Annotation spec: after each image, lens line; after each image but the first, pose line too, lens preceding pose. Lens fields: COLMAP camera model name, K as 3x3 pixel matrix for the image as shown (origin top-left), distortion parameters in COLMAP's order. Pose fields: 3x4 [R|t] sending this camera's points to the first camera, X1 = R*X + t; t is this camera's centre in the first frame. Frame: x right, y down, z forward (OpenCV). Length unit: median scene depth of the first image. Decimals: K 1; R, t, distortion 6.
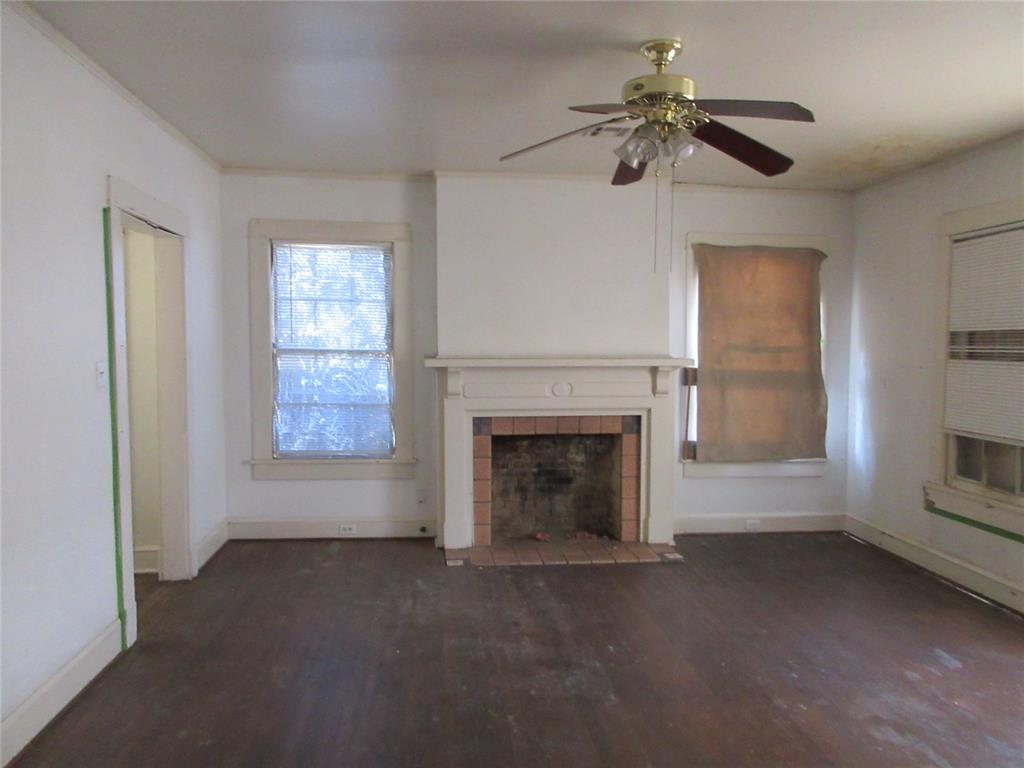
lens RADIAL K [[765.2, 0, 510.7], [0, 765.2, 383.7], [0, 0, 1]] dist [0.011456, 0.001924]
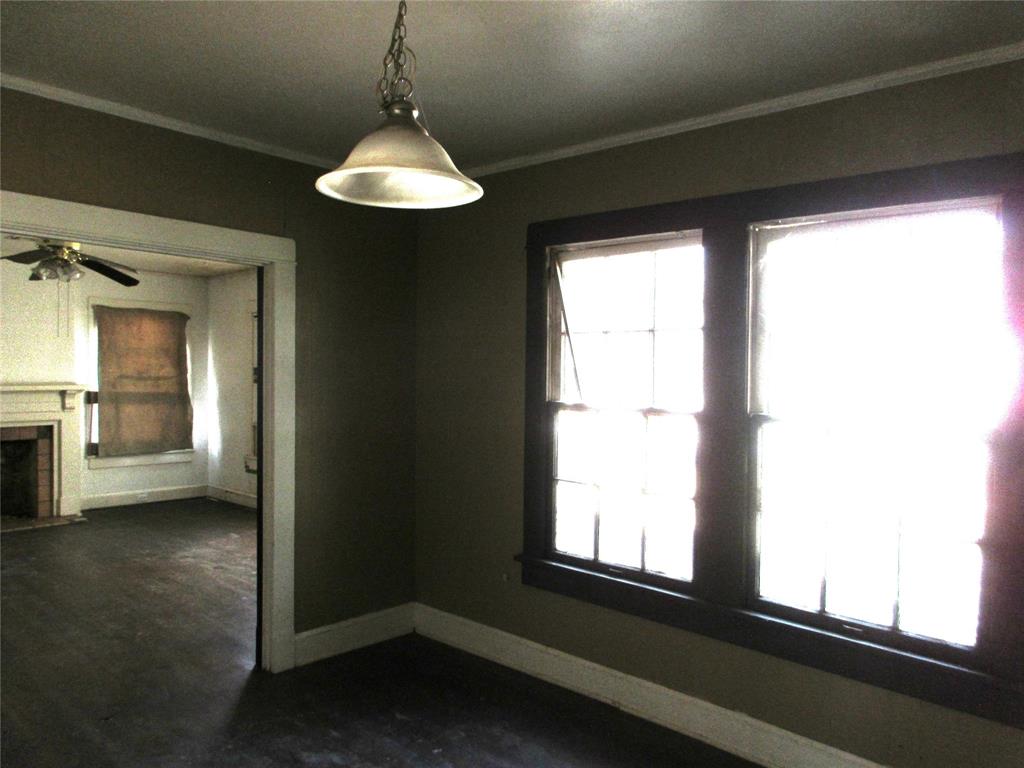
lens RADIAL K [[765.2, 0, 507.0], [0, 765.2, 384.0], [0, 0, 1]] dist [0.011456, 0.001924]
pose [[0.764936, -0.009268, 0.644039, -0.096084], [0.032648, 0.999169, -0.024398, 0.025972], [-0.643278, 0.039689, 0.764603, -0.594768]]
